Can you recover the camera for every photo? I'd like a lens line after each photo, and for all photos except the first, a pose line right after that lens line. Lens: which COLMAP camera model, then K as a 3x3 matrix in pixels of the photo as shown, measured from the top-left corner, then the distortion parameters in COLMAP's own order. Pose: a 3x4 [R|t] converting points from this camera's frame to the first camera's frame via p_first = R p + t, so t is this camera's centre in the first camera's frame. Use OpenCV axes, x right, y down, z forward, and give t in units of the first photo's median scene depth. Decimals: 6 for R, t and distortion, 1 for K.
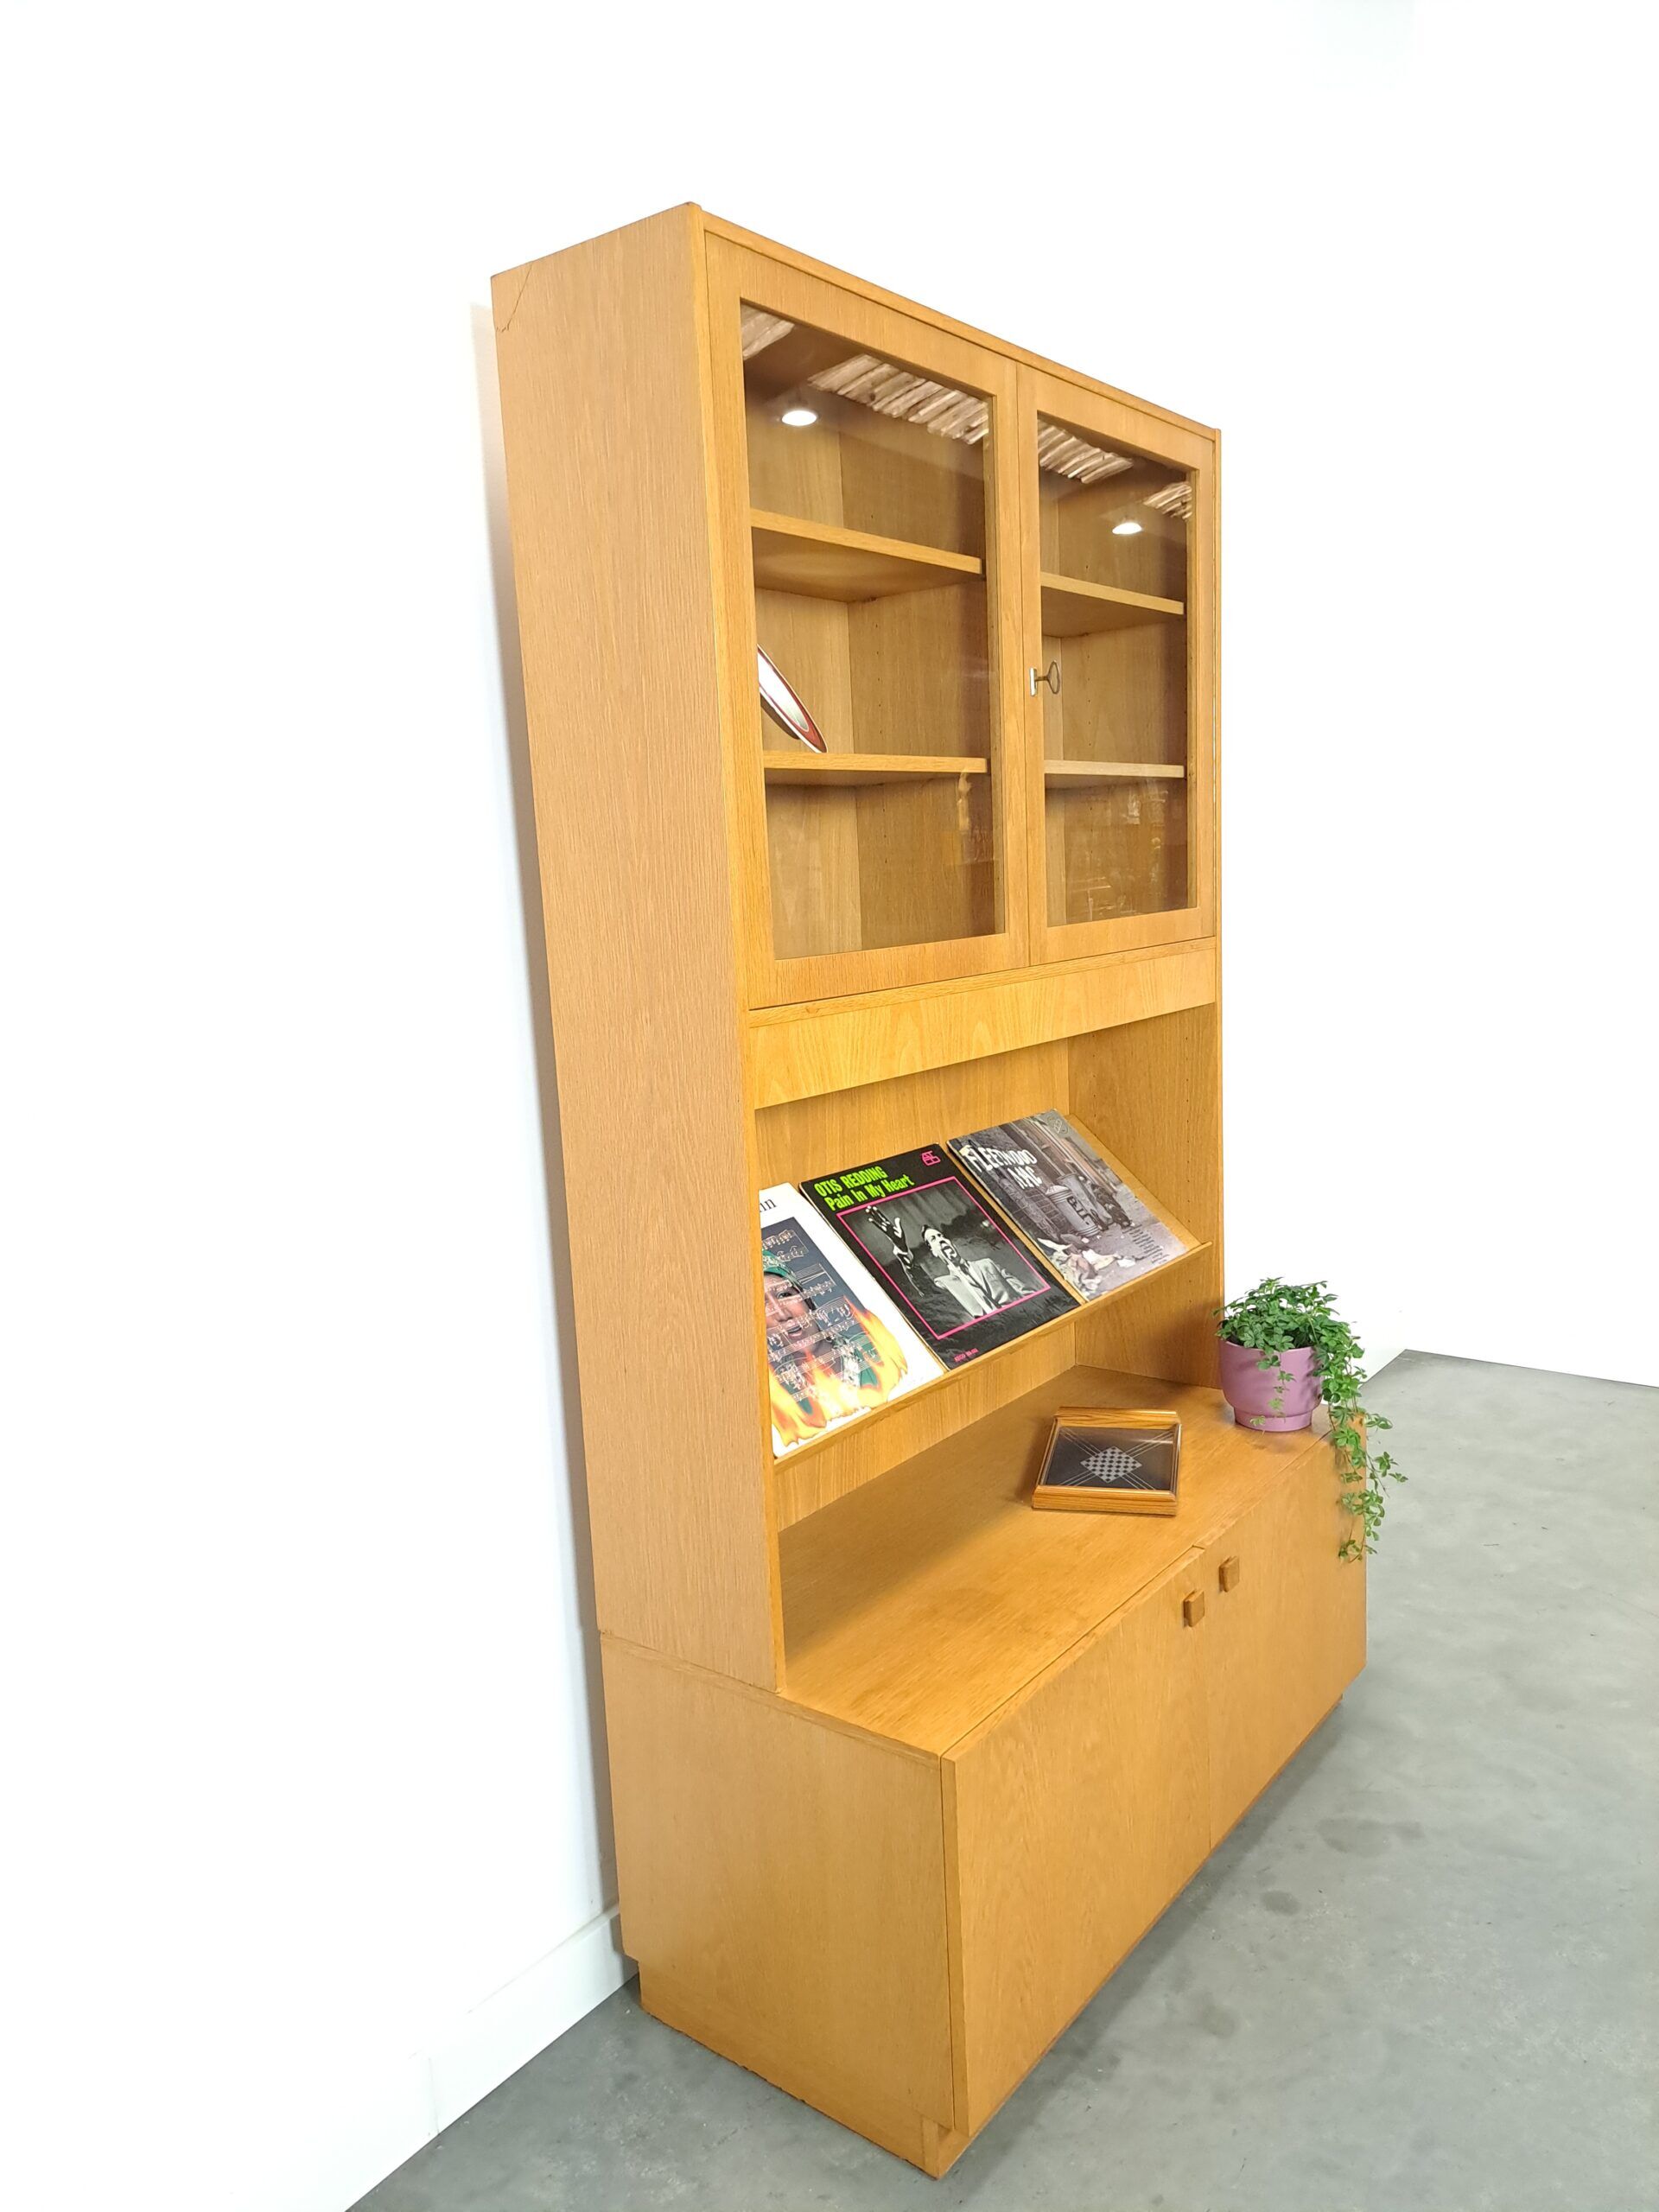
lens RADIAL K [[1584.2, 0, 847.2], [0, 1584.2, 1147.8], [0, 0, 1]] dist [0.026890, -0.009722]
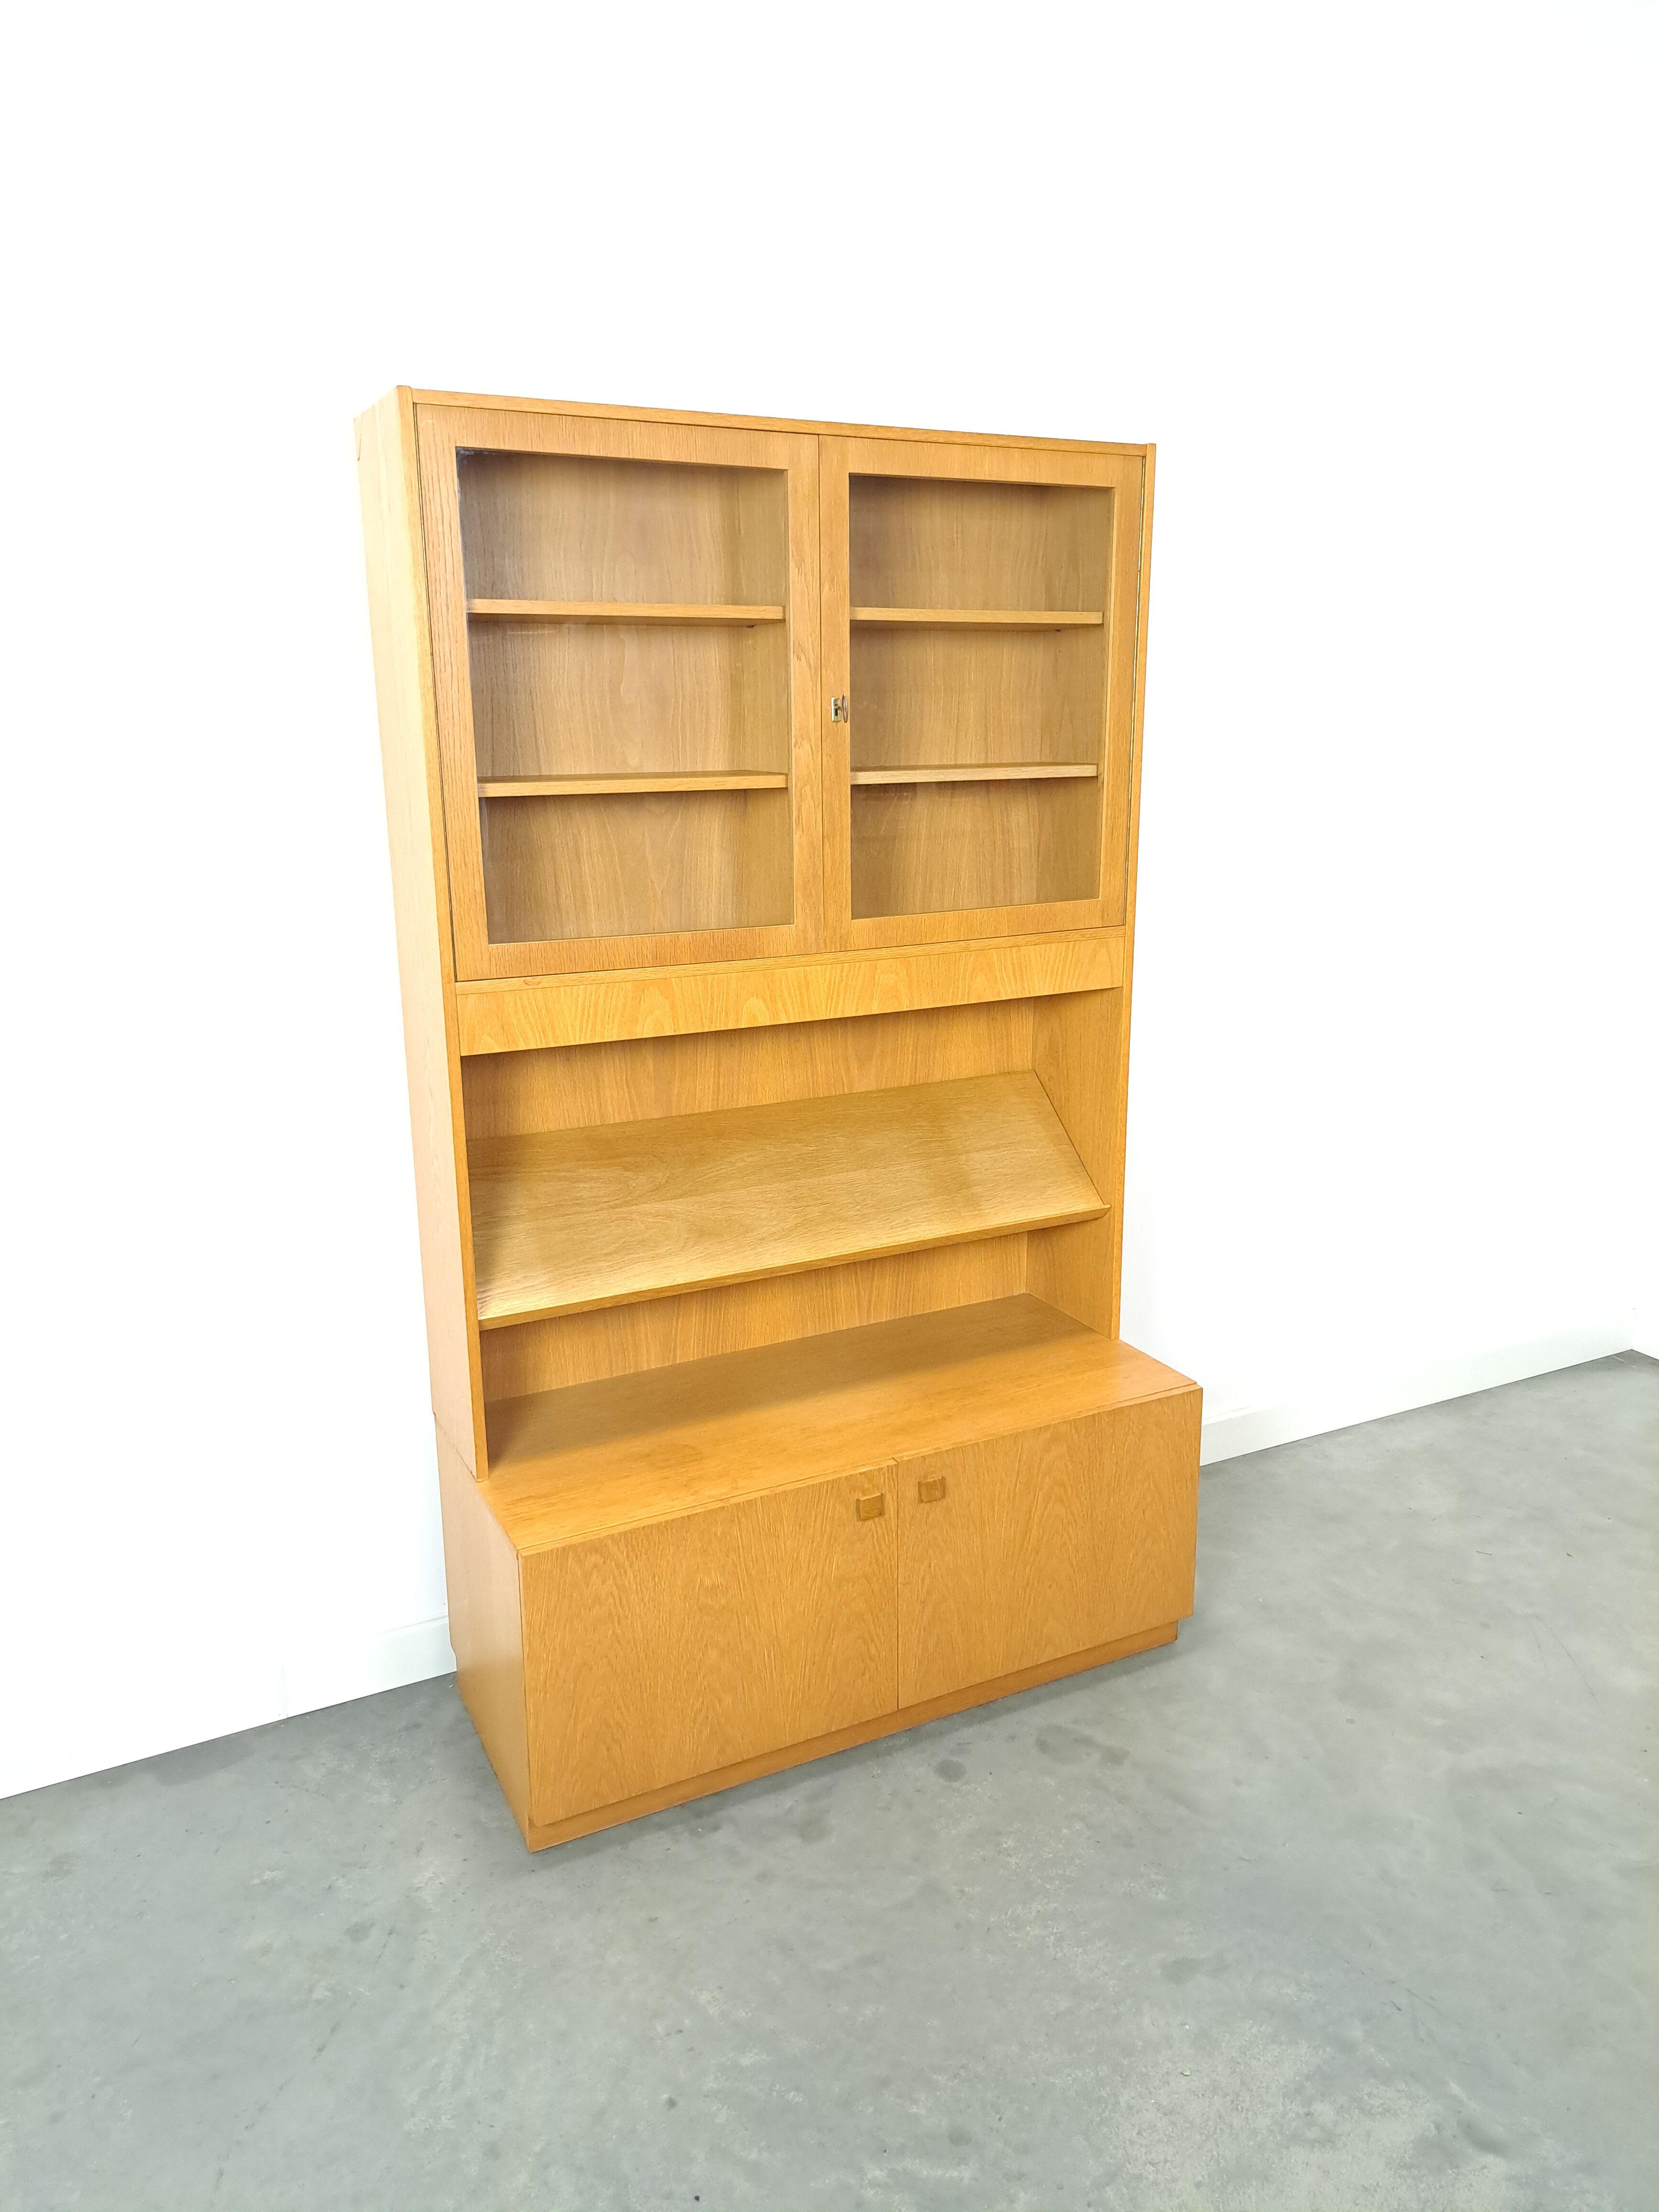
lens RADIAL K [[1589.6, 0, 841.8], [0, 1589.6, 1120.0], [0, 0, 1]] dist [0.054946, -0.044572]
pose [[0.901830, 0.151168, -0.404785, 0.665379], [-0.112974, 0.986710, 0.116792, -0.139387], [0.417060, -0.059597, 0.906923, -0.079284]]
